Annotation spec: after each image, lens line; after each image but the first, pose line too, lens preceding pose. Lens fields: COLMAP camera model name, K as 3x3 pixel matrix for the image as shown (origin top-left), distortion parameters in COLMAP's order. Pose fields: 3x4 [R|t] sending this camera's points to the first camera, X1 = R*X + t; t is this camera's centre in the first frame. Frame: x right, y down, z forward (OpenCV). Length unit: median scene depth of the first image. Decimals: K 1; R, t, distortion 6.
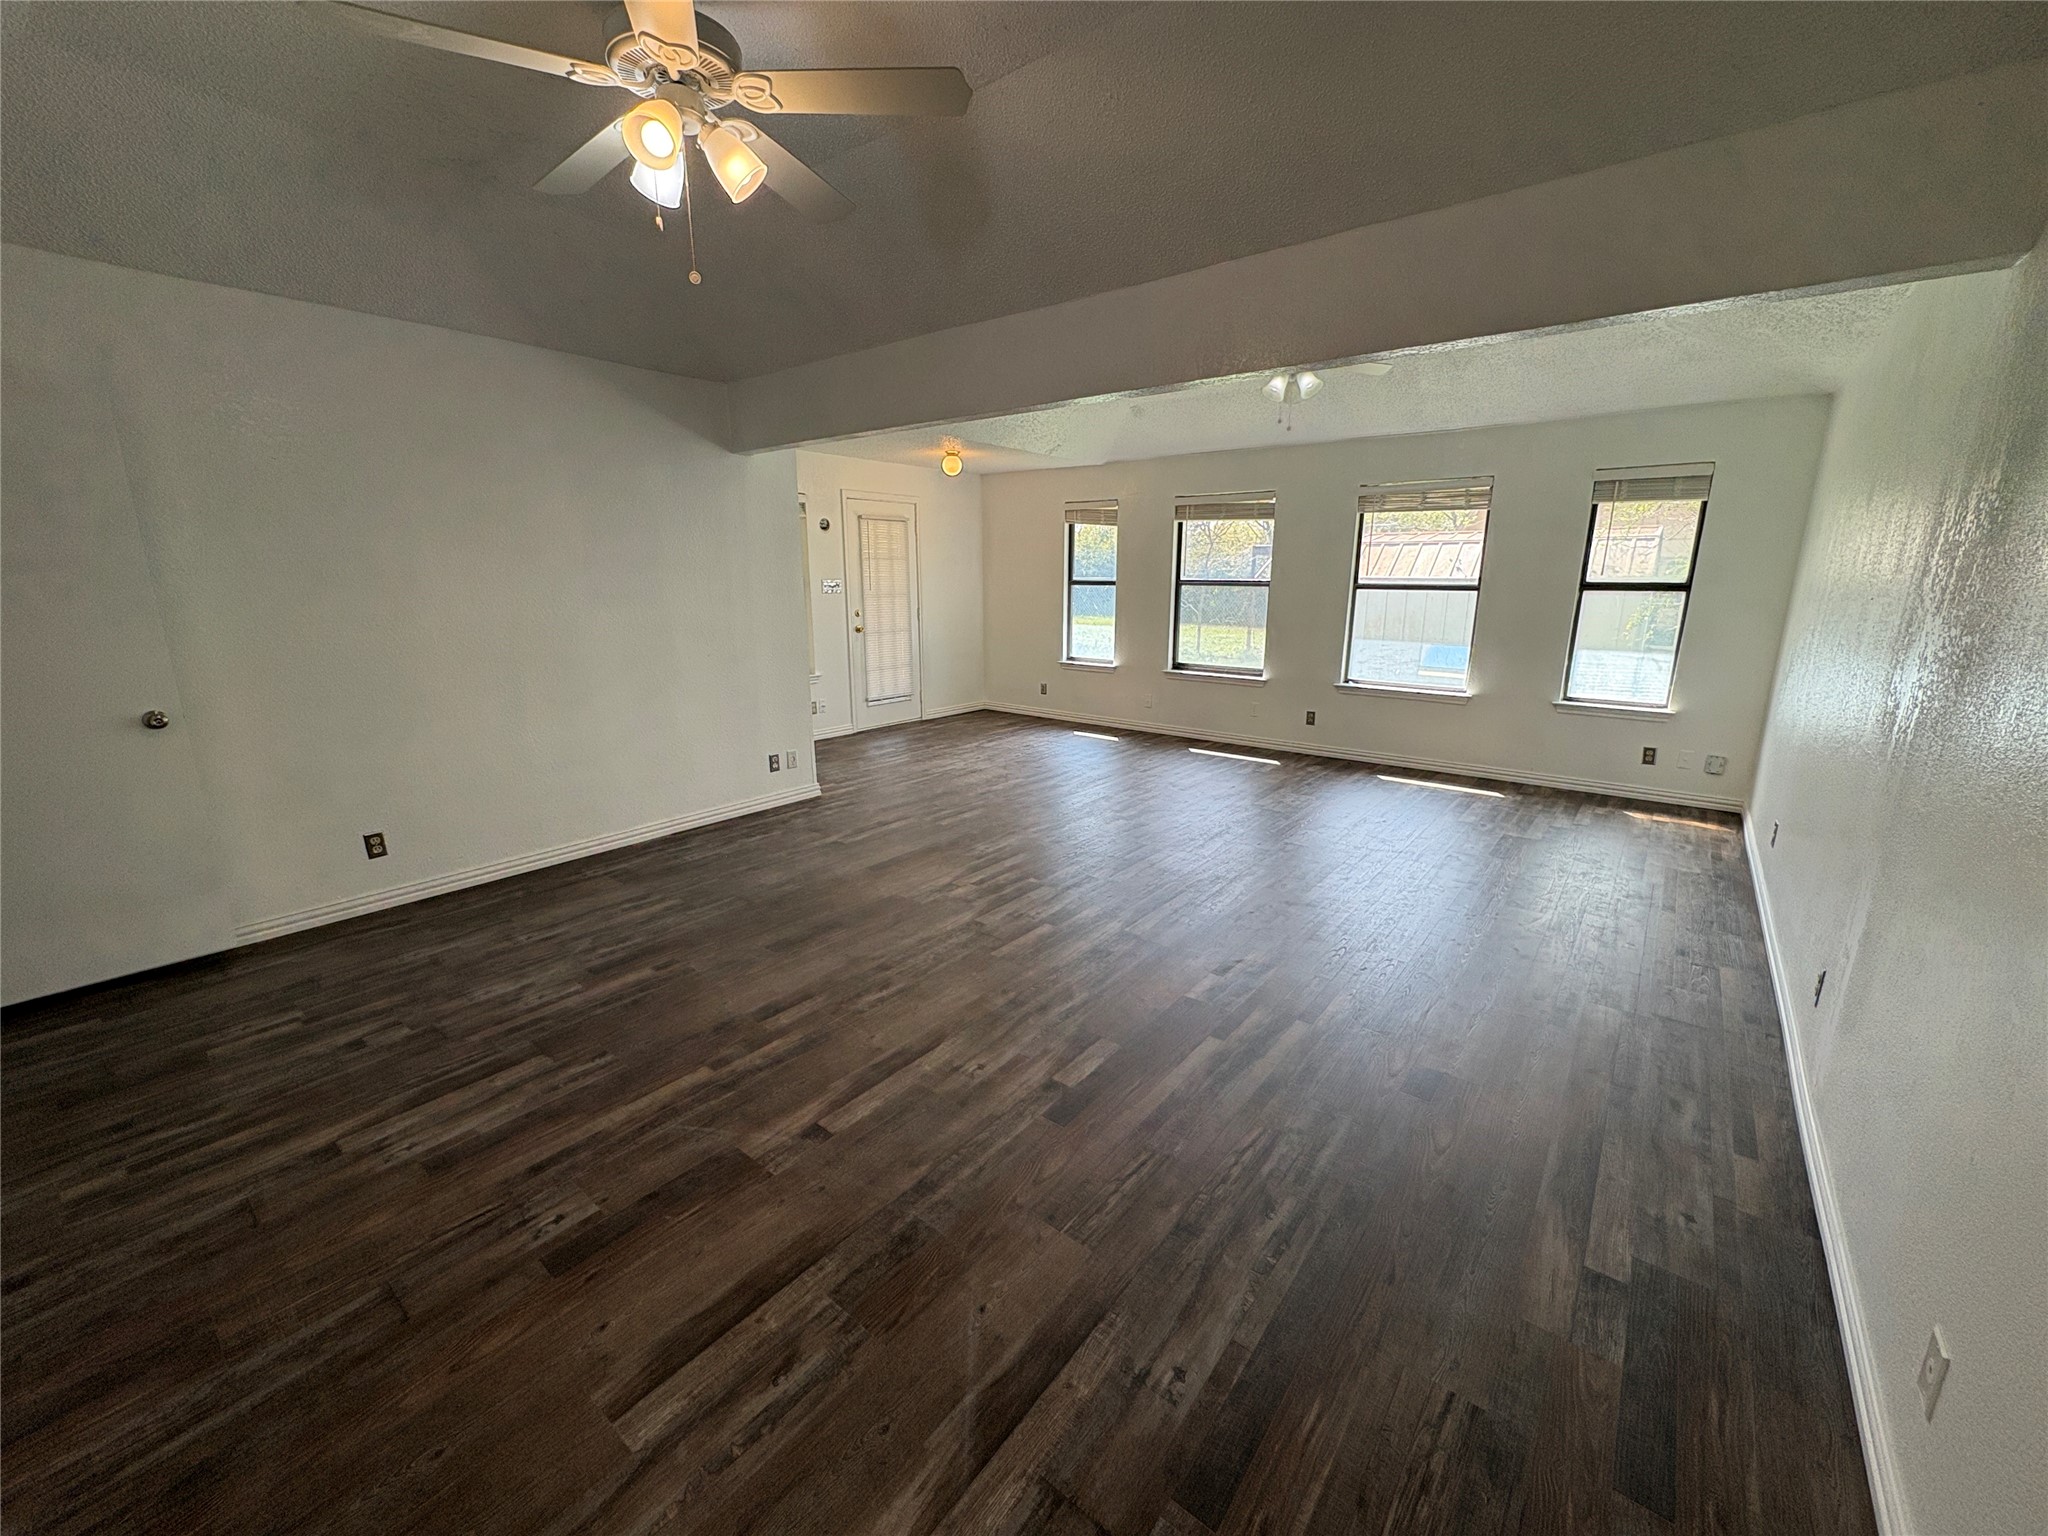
lens RADIAL K [[815.6, 0, 1021.0], [0, 815.6, 769.4], [0, 0, 1]] dist [0.000040, -0.000125]
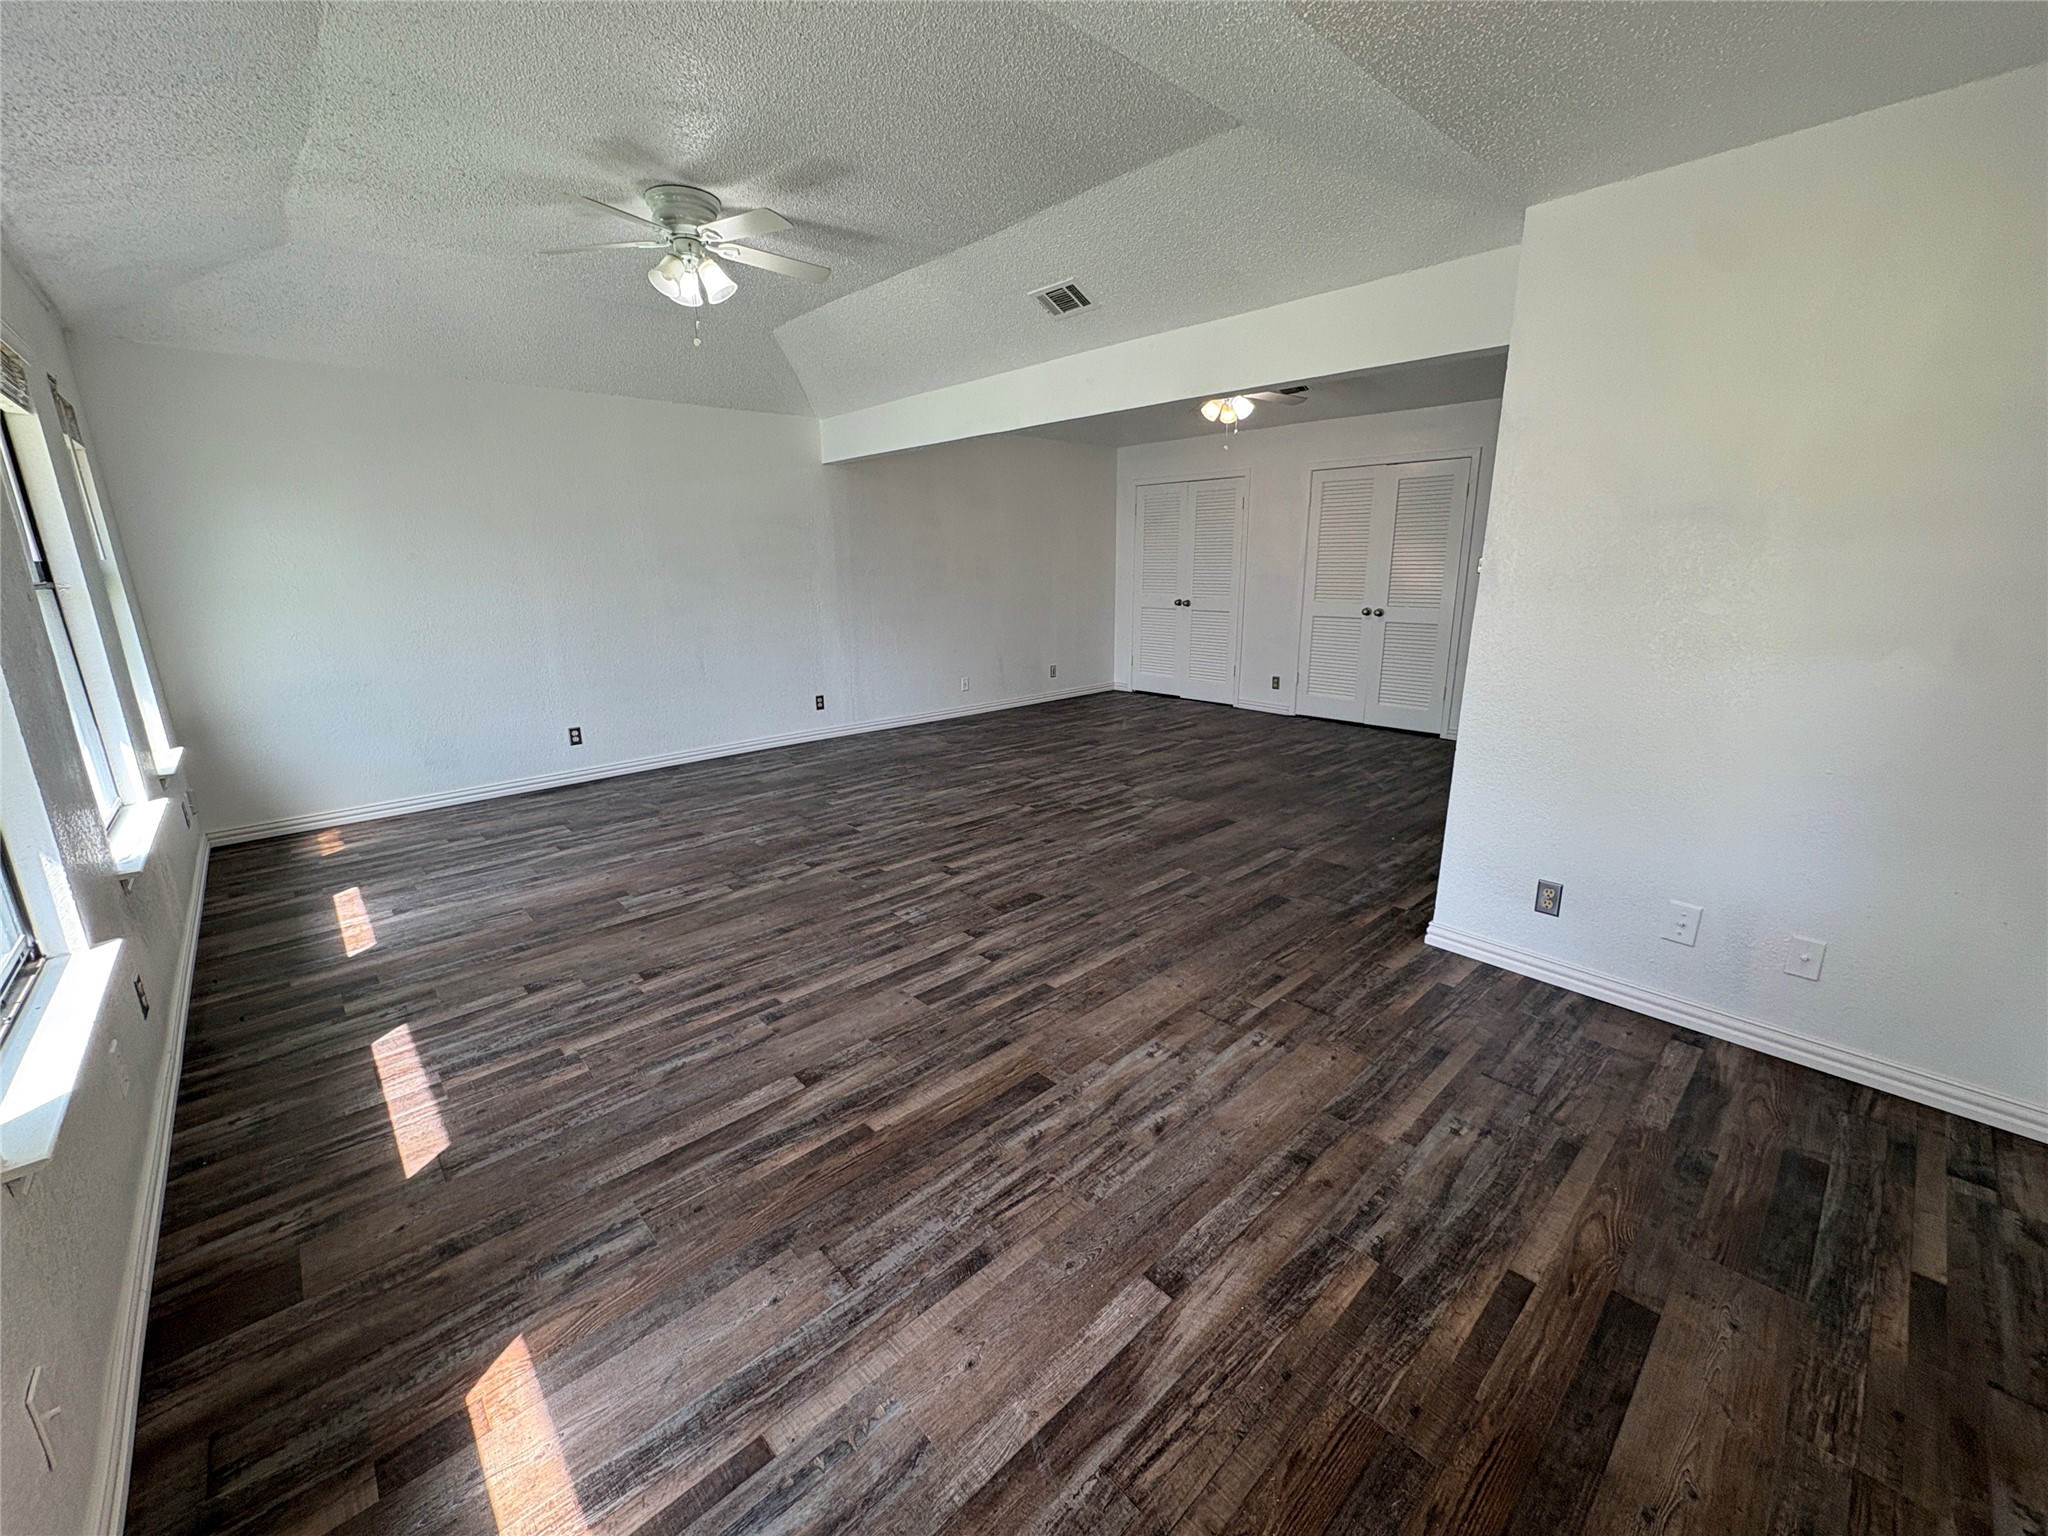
lens RADIAL K [[815.6, 0, 1029.0], [0, 815.6, 752.8], [0, 0, 1]] dist [0.000040, -0.000125]
pose [[-0.989575, -0.024593, 0.141902, -0.064217], [0.042935, 0.890127, 0.453686, -0.430562], [-0.137468, 0.455049, -0.879791, 1.809989]]
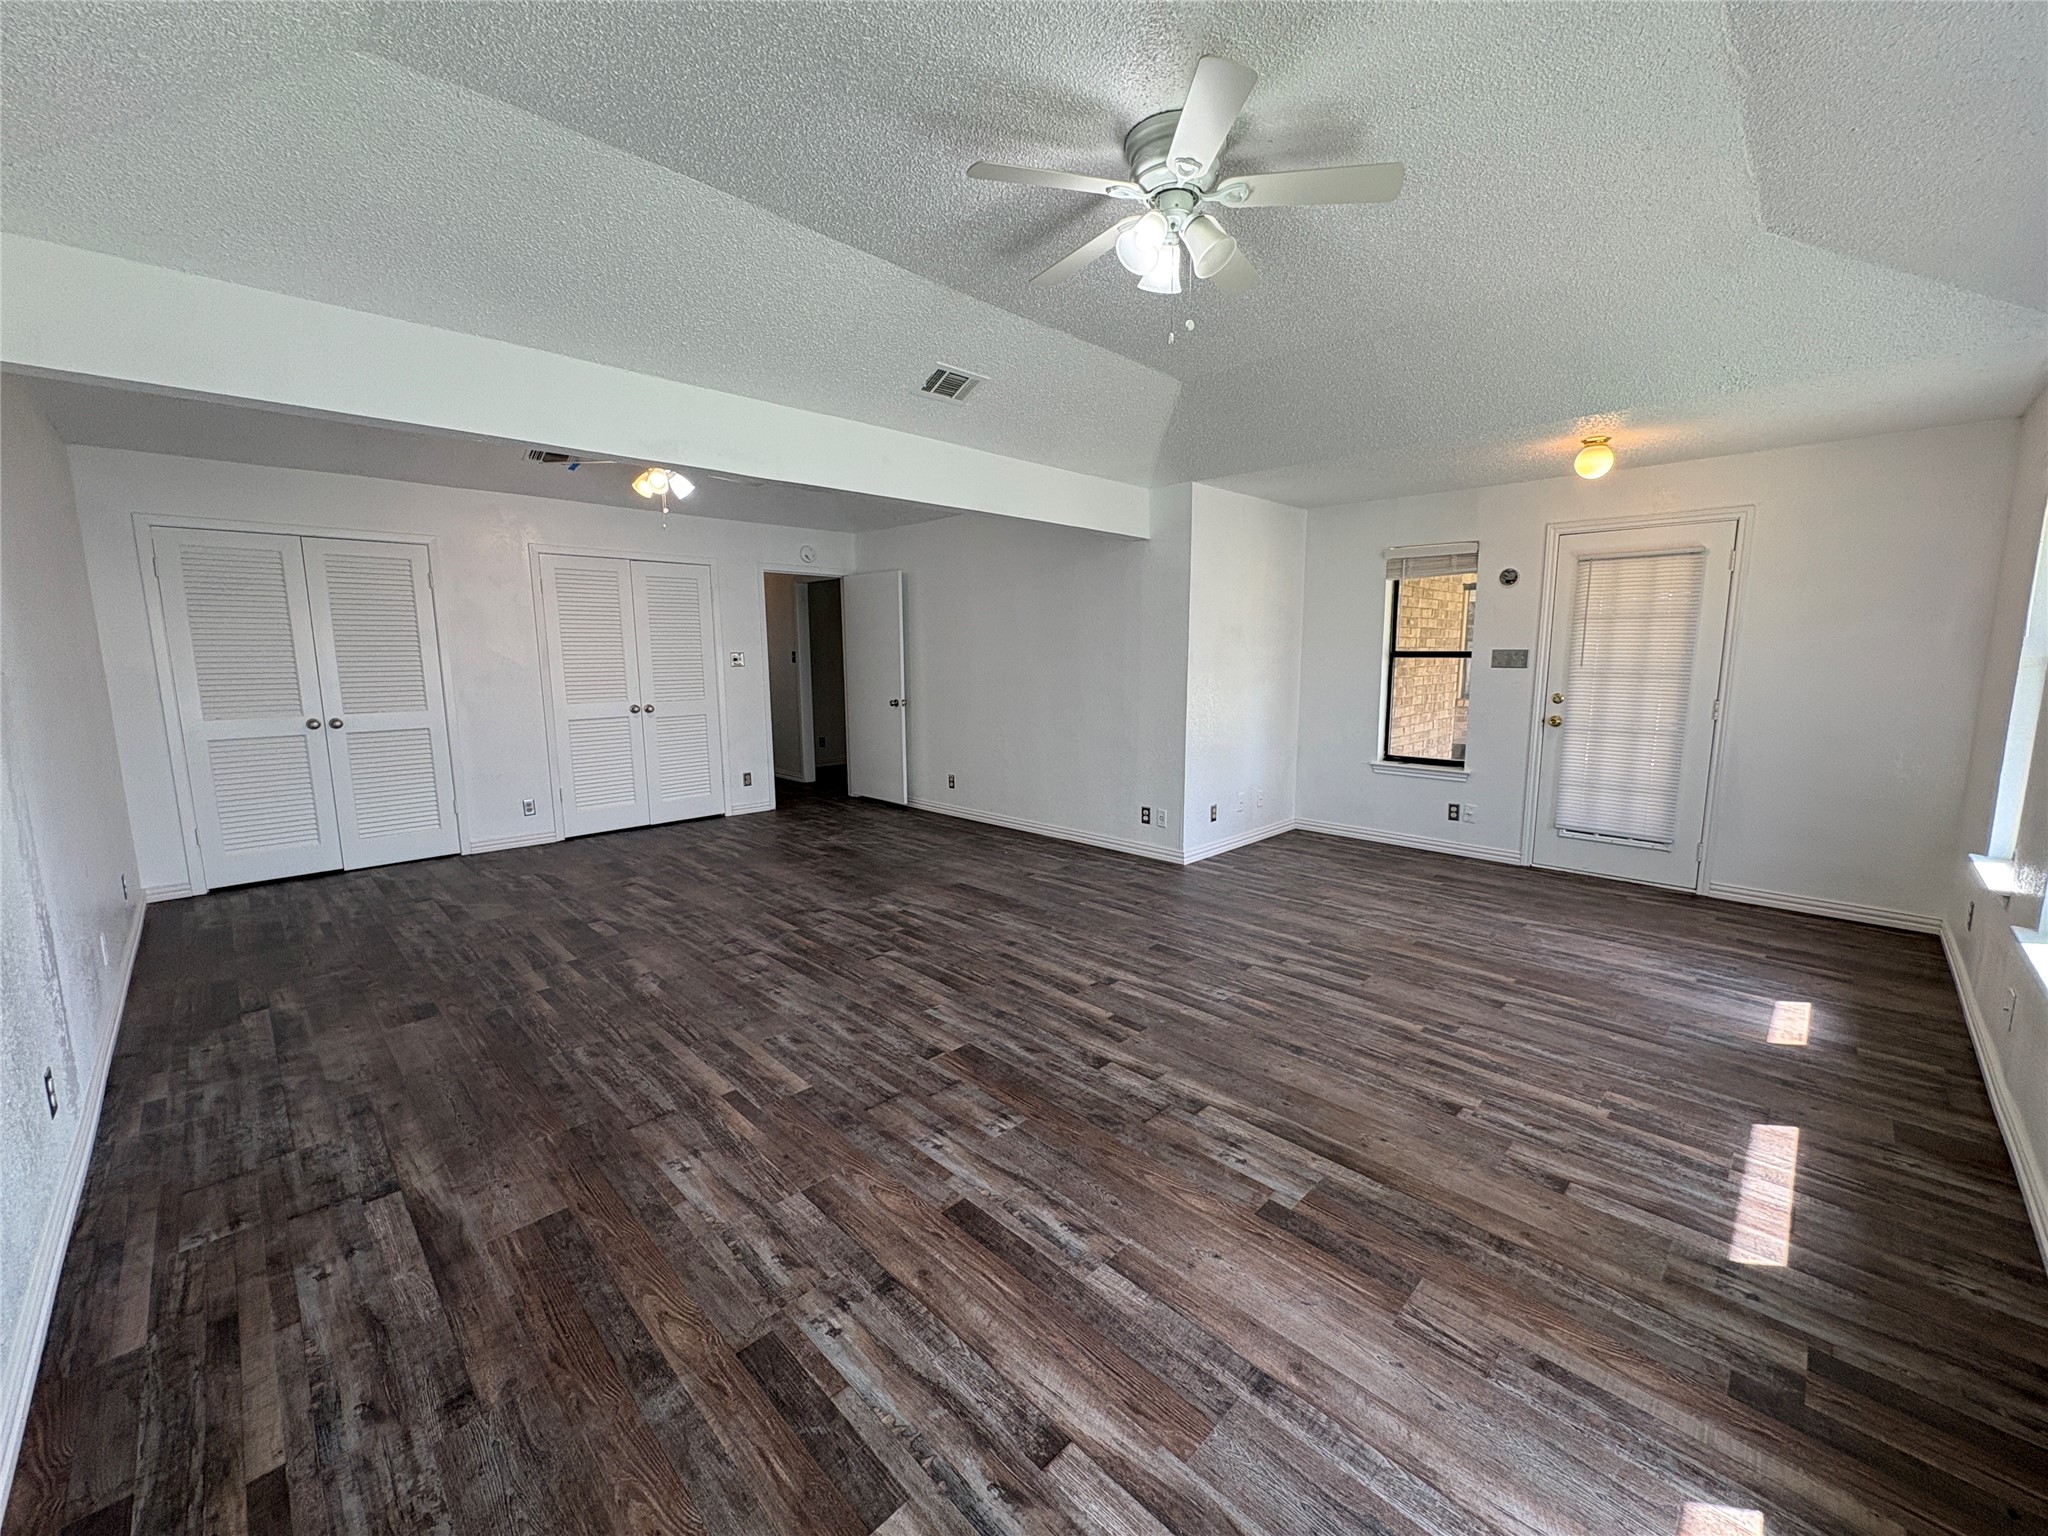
lens RADIAL K [[815.6, 0, 1018.6], [0, 815.6, 750.8], [0, 0, 1]] dist [0.000040, -0.000125]
pose [[-0.113892, 0.124759, -0.985629, 0.891100], [-0.230163, 0.961780, 0.148336, -0.244864], [0.966464, 0.243750, -0.080825, 1.050746]]
